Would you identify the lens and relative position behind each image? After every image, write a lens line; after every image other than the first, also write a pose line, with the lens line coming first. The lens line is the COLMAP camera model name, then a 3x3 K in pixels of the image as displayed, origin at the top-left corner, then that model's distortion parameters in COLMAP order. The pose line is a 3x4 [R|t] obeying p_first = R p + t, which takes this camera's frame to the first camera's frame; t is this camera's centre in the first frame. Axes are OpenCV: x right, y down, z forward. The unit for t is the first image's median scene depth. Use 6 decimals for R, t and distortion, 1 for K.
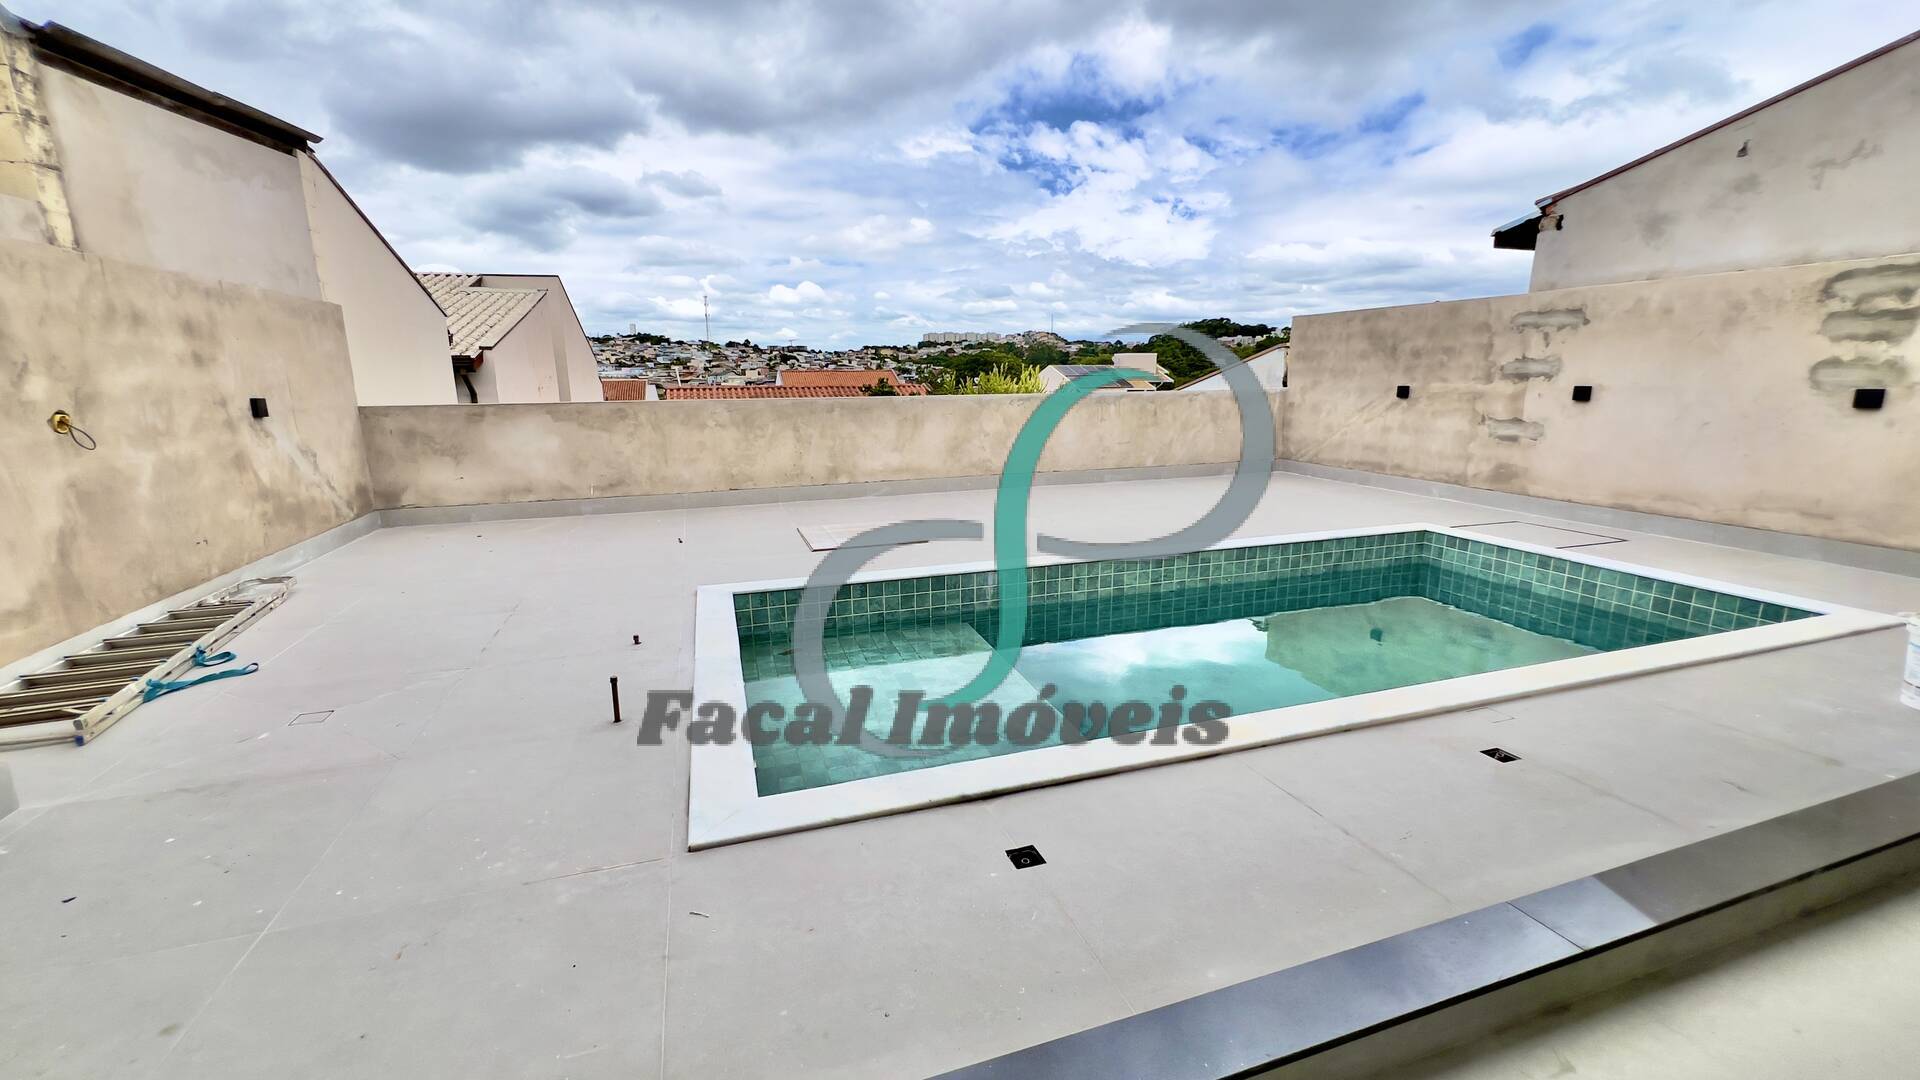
lens RADIAL K [[771.0, 0, 959.7], [0, 771.0, 541.1], [0, 0, 1]] dist [-0.002229, 0.000795]
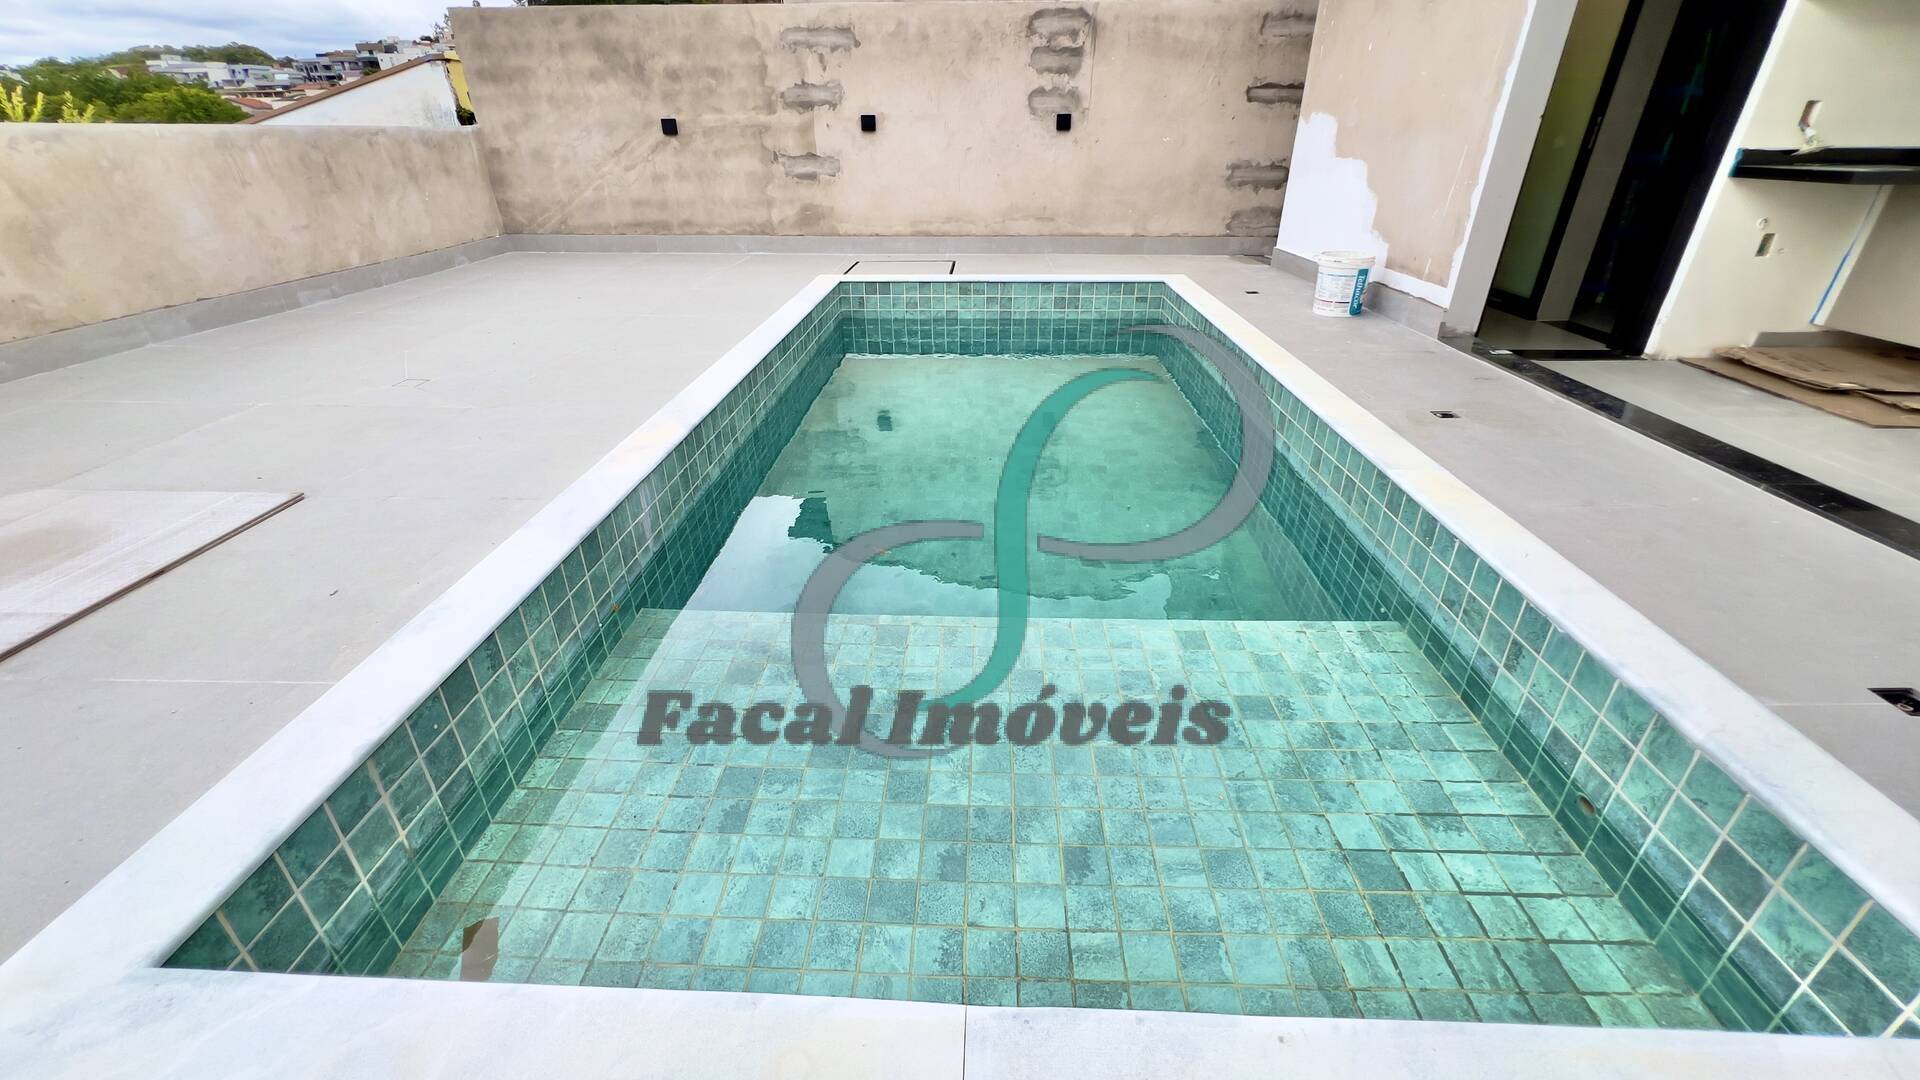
lens RADIAL K [[771.0, 0, 959.7], [0, 771.0, 541.1], [0, 0, 1]] dist [-0.002229, 0.000795]
pose [[0.349516, -0.432034, 0.831375, -0.229527], [0.200457, 0.901275, 0.384085, -0.053585], [-0.915235, 0.032411, 0.401614, 0.448085]]
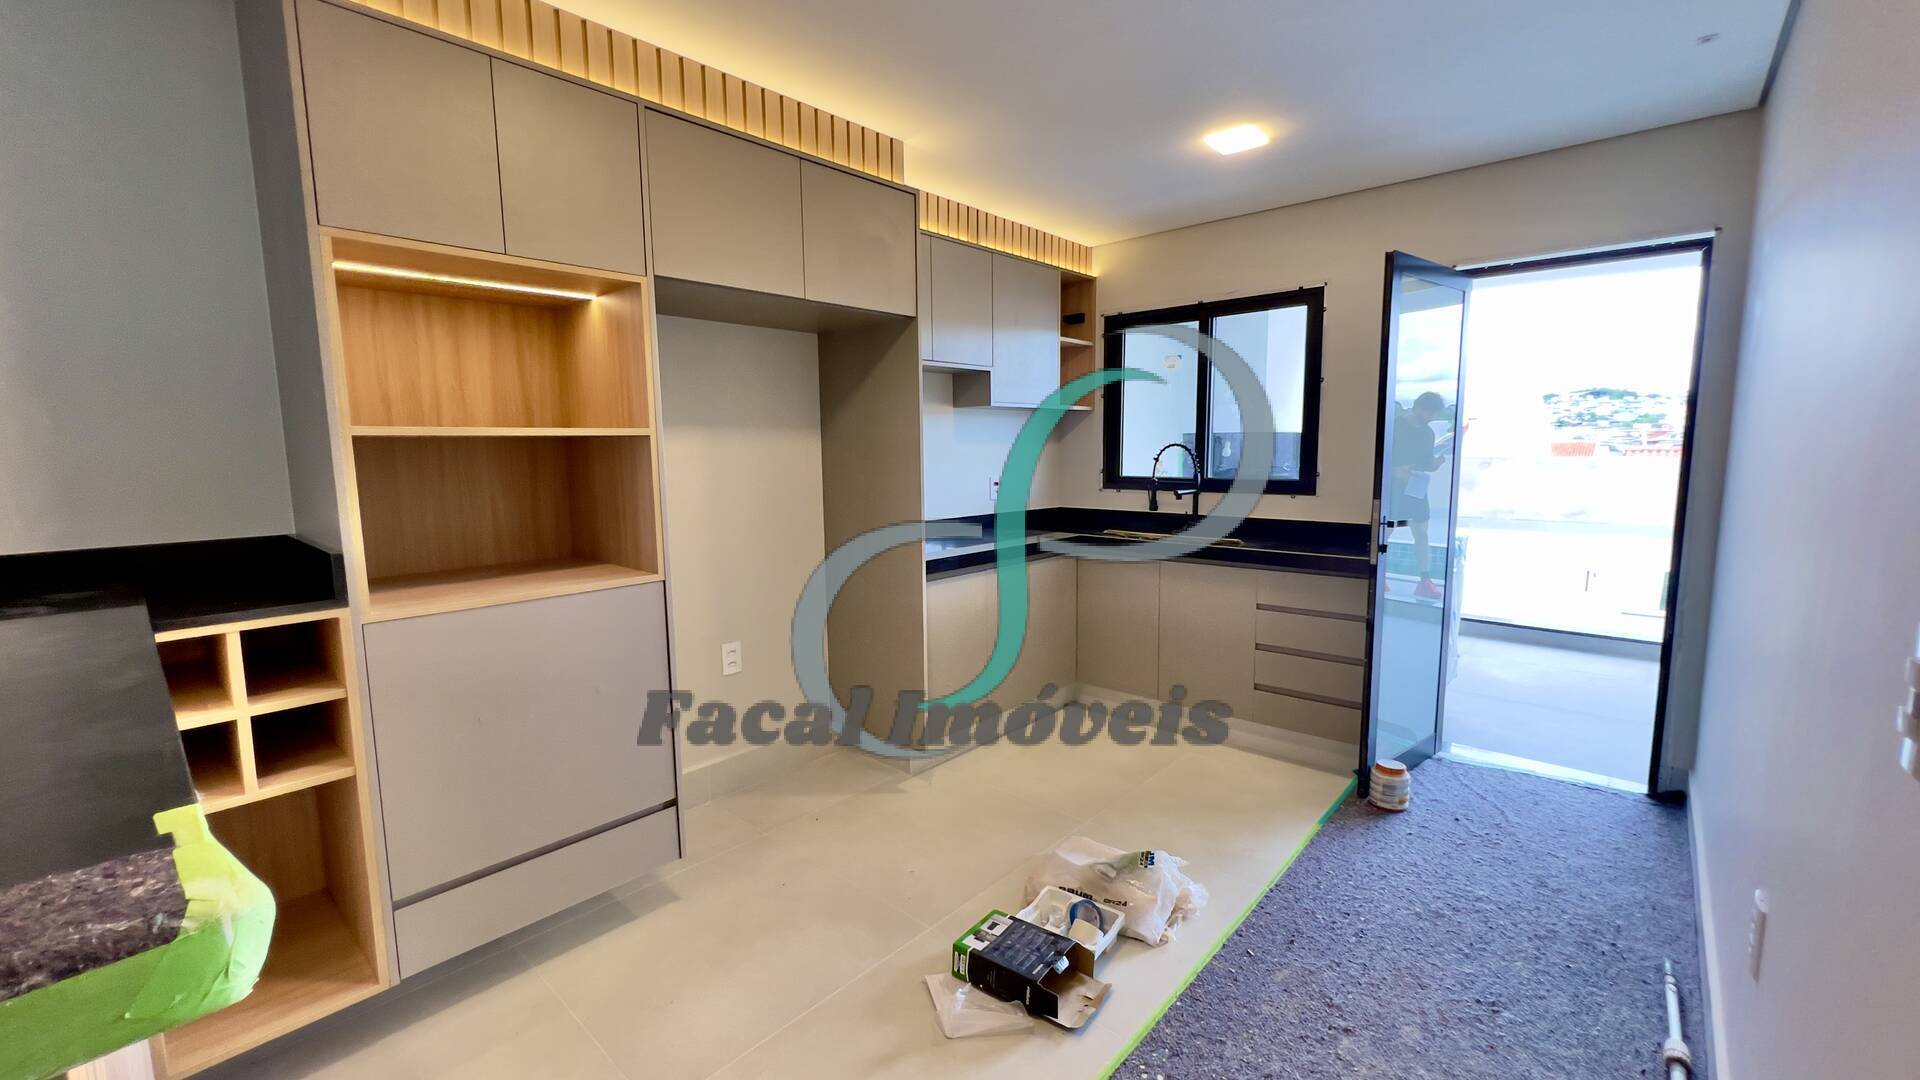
lens RADIAL K [[771.0, 0, 959.7], [0, 771.0, 541.1], [0, 0, 1]] dist [-0.002229, 0.000795]
pose [[0.485490, 0.107025, -0.867667, 0.152716], [-0.174428, 0.984382, 0.023823, 0.090333], [0.856665, 0.139780, 0.496575, -0.433120]]
